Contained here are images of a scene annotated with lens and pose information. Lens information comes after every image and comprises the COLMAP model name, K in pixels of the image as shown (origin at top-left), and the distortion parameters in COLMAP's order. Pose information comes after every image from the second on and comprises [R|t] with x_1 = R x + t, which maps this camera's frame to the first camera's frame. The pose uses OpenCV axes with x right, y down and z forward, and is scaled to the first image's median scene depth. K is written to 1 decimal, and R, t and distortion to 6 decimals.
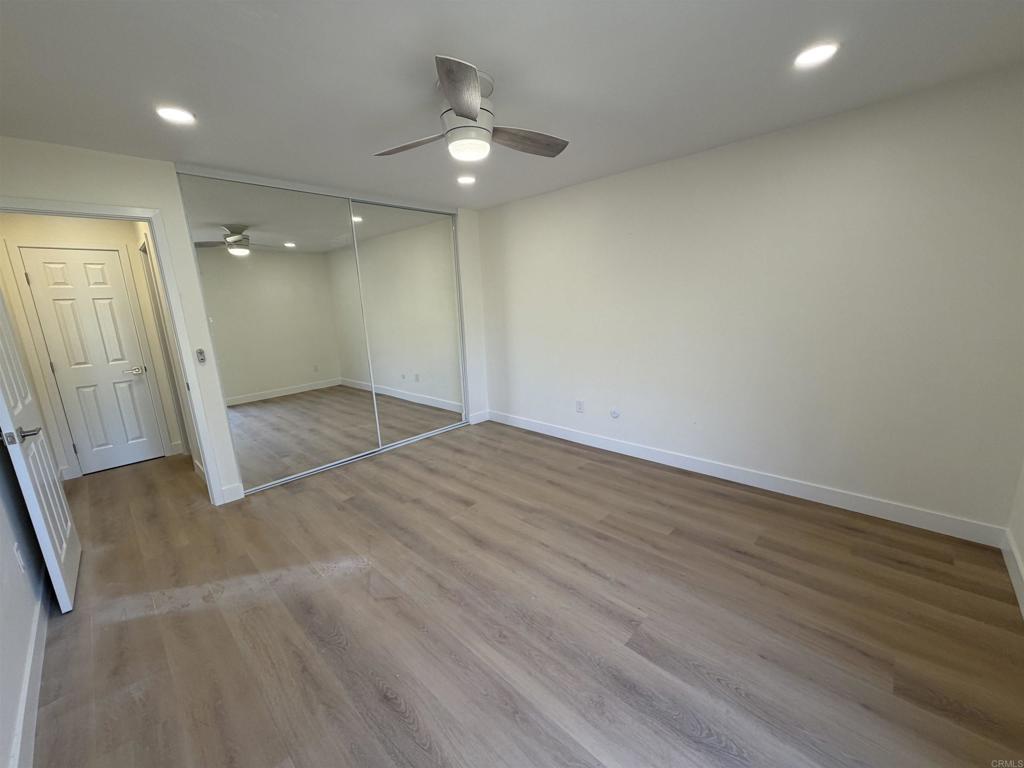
lens RADIAL K [[408.0, 0, 509.1], [0, 408.0, 384.6], [0, 0, 1]] dist [-0.000063, 0.000020]
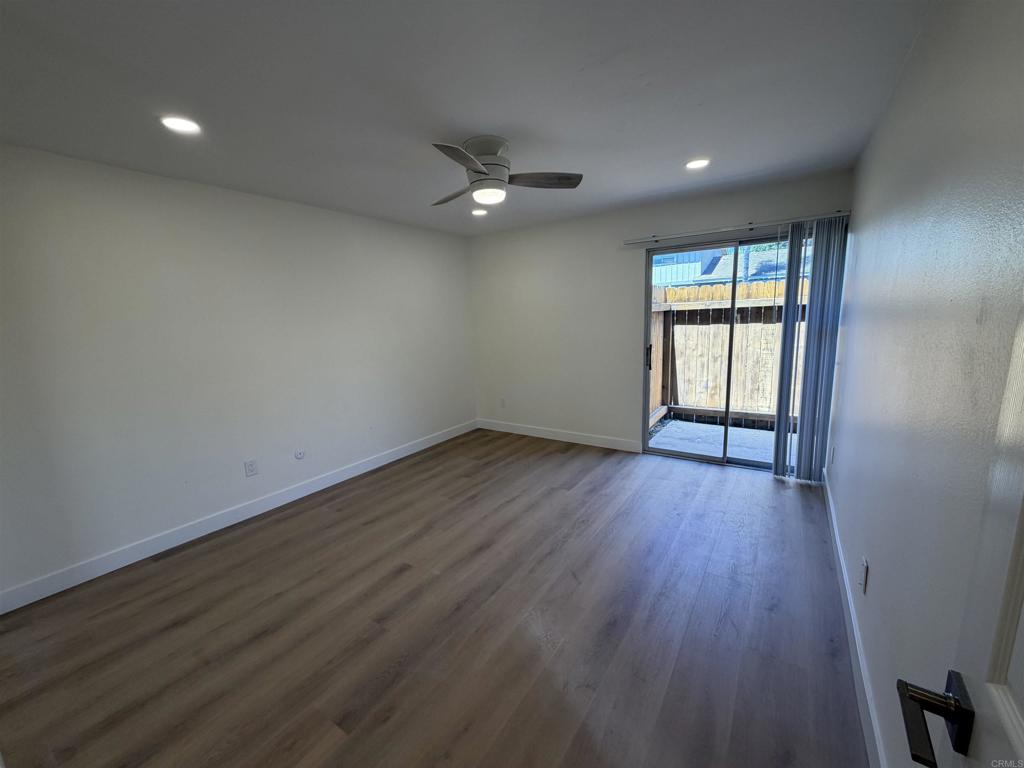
lens RADIAL K [[408.0, 0, 509.1], [0, 408.0, 384.6], [0, 0, 1]] dist [-0.000063, 0.000020]
pose [[-0.170151, -0.113041, 0.978913, -0.979124], [0.246308, 0.956988, 0.153321, -0.144460], [-0.954139, 0.267201, -0.134989, 0.894549]]
